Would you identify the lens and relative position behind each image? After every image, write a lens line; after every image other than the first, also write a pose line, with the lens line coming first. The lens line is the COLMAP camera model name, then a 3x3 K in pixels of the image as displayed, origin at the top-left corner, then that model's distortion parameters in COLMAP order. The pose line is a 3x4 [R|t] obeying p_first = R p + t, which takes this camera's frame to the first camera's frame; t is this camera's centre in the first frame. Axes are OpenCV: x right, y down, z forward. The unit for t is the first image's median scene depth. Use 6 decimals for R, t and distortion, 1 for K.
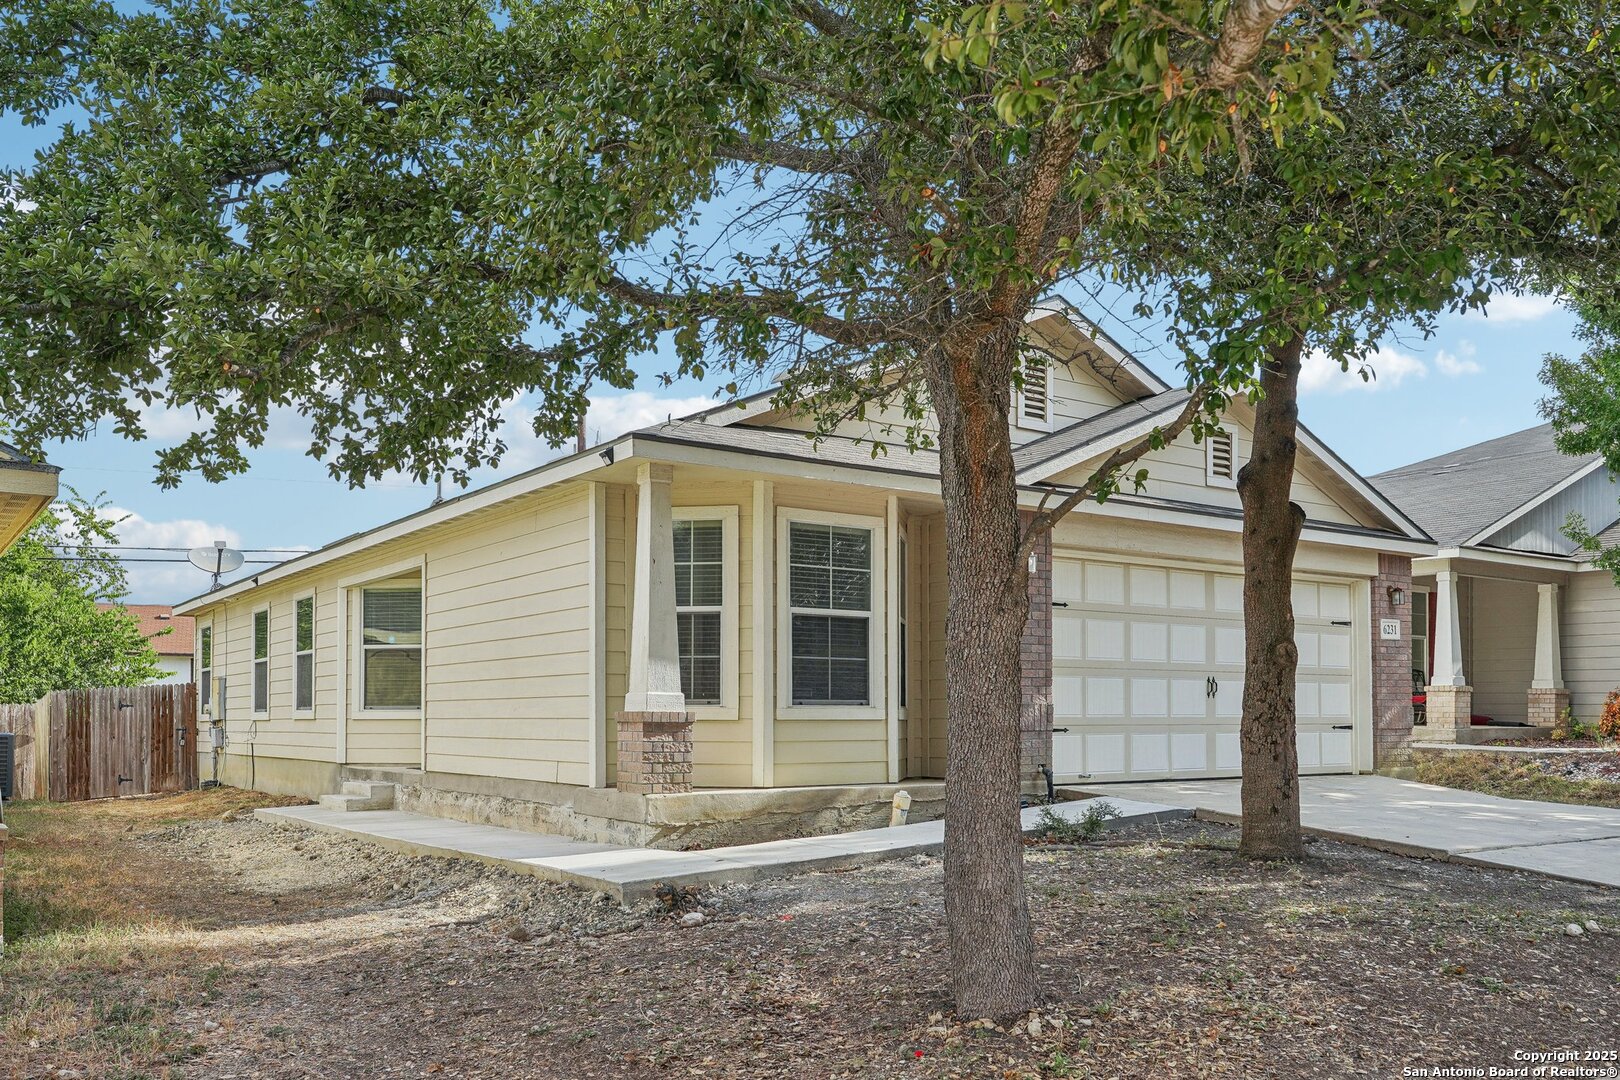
lens RADIAL K [[1369.4, 0, 810.0], [0, 1369.4, 540.0], [0, 0, 1]] dist [-0.005883, -0.000653]
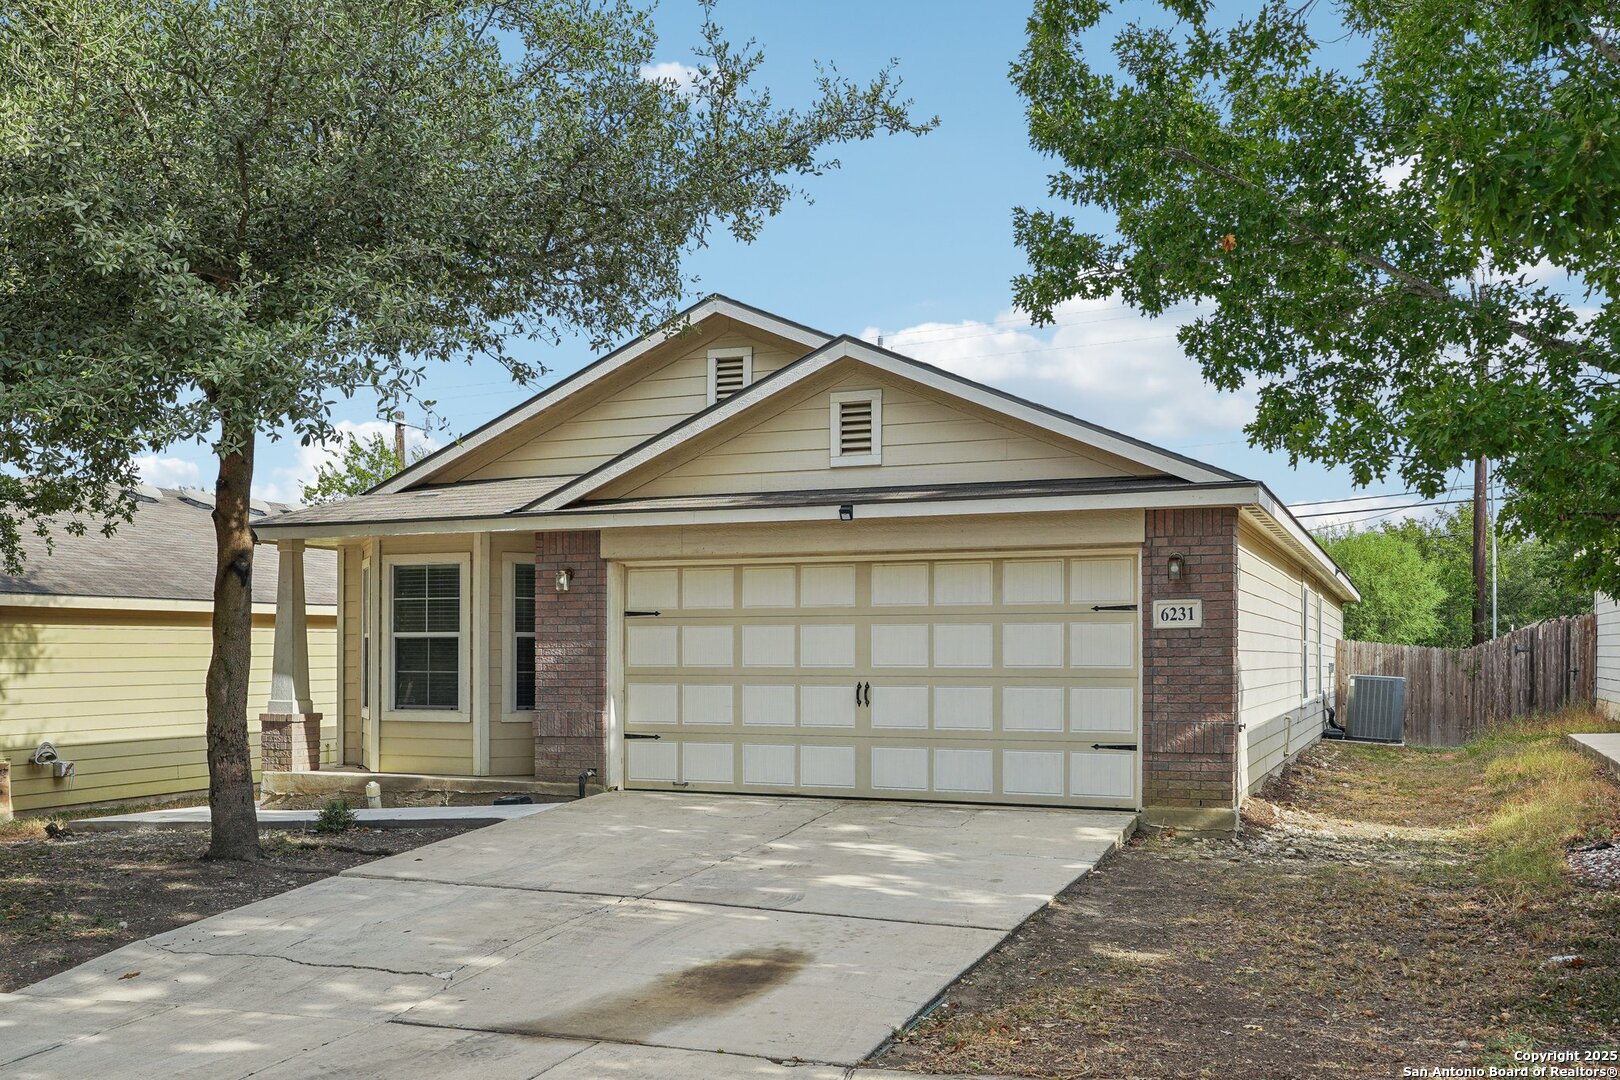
lens RADIAL K [[1433.7, 0, 810.0], [0, 1433.7, 540.0], [0, 0, 1]] dist [0.006736, 0.002026]
pose [[0.541010, -0.066296, -0.838399, 1.271987], [0.110025, 0.993900, -0.007594, 0.015398], [0.833788, -0.088136, 0.545004, 0.579737]]
